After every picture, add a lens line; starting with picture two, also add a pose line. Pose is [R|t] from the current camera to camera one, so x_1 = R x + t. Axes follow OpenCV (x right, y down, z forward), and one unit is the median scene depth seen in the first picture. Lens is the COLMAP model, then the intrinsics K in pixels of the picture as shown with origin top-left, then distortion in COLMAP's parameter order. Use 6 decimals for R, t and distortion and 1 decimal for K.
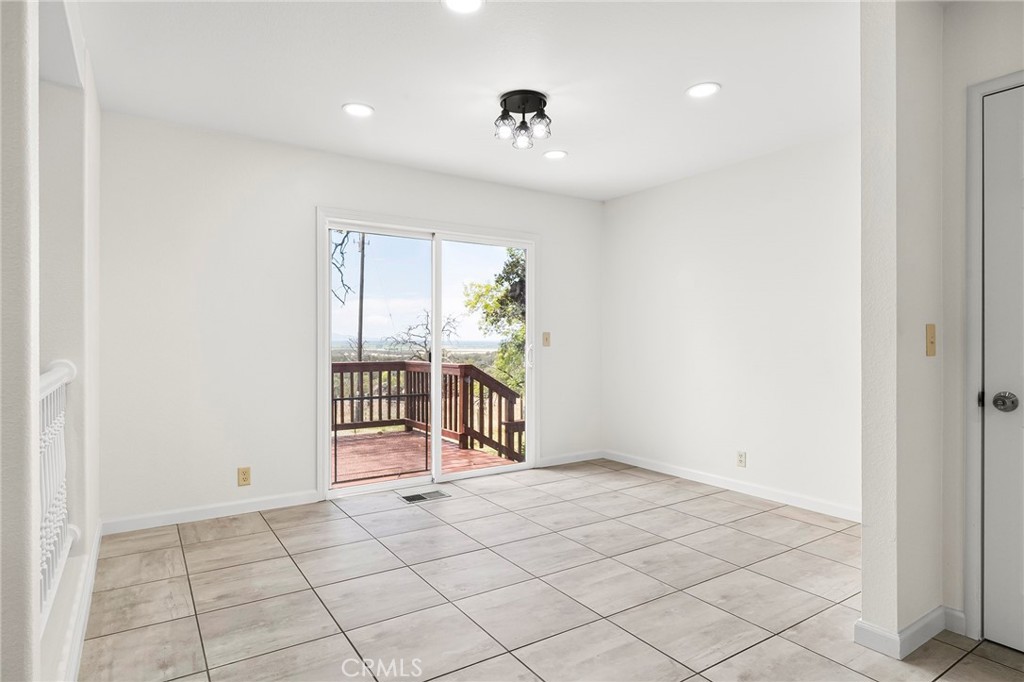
lens RADIAL K [[566.7, 0, 506.0], [0, 566.7, 333.1], [0, 0, 1]] dist [-0.002824, 0.000824]
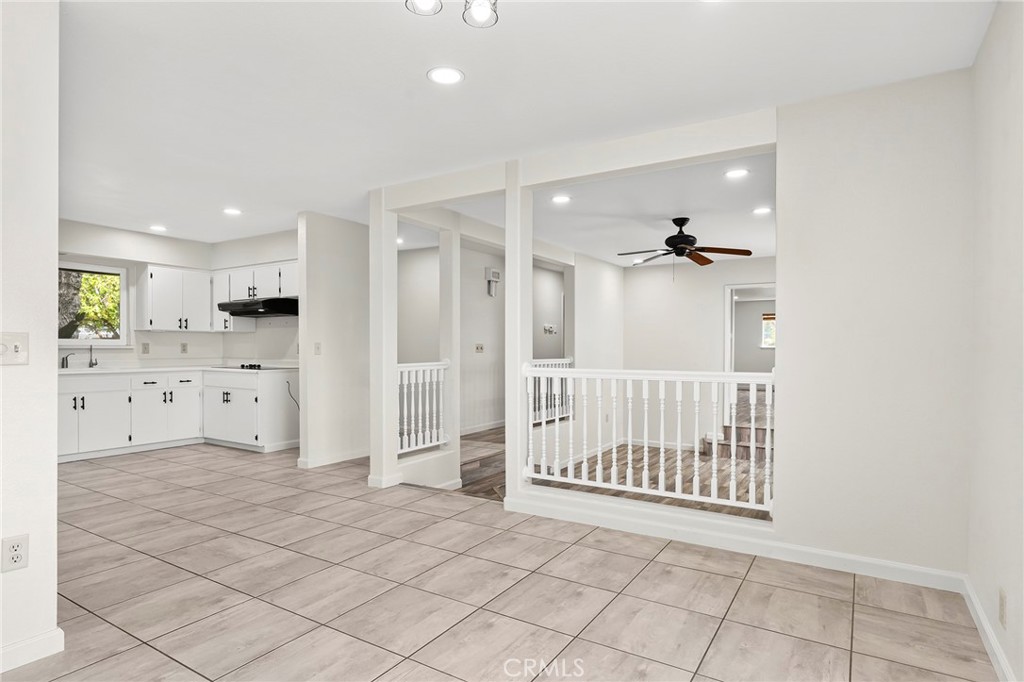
lens RADIAL K [[566.7, 0, 507.7], [0, 566.7, 345.8], [0, 0, 1]] dist [-0.002824, 0.000824]
pose [[-0.910361, -0.006131, -0.413770, 0.282933], [-0.001366, 0.999929, -0.011811, 0.019871], [0.413813, -0.010187, -0.910305, 1.978160]]
